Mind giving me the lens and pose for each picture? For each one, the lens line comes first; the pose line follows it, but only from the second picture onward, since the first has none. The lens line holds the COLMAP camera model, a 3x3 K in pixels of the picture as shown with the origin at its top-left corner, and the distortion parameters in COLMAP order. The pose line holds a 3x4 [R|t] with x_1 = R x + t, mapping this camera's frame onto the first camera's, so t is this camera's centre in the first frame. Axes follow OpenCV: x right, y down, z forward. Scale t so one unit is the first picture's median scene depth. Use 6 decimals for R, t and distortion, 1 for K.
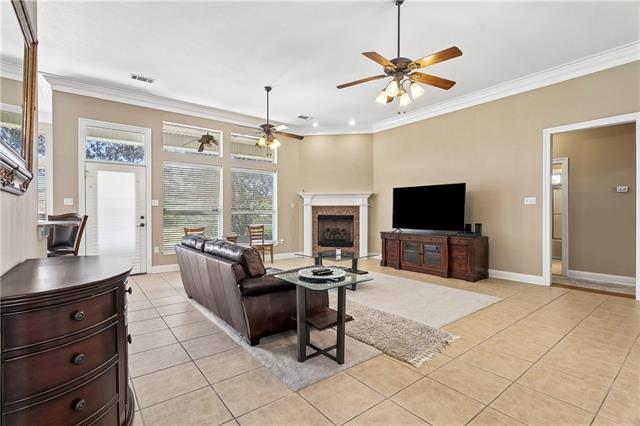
lens RADIAL K [[301.4, 0, 318.8], [0, 301.4, 211.8], [0, 0, 1]] dist [-0.002624, -0.000093]
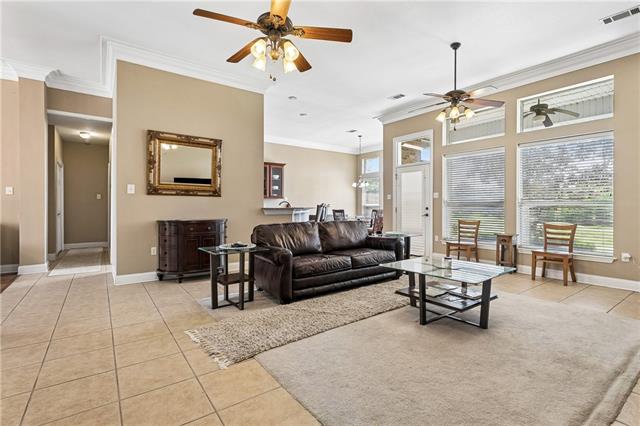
lens RADIAL K [[301.4, 0, 315.5], [0, 301.4, 208.1], [0, 0, 1]] dist [-0.002624, -0.000093]
pose [[-0.037166, 0.007314, -0.999282, 0.660682], [-0.001286, 0.999972, 0.007367, 0.010742], [0.999308, 0.001559, -0.037156, 0.693537]]
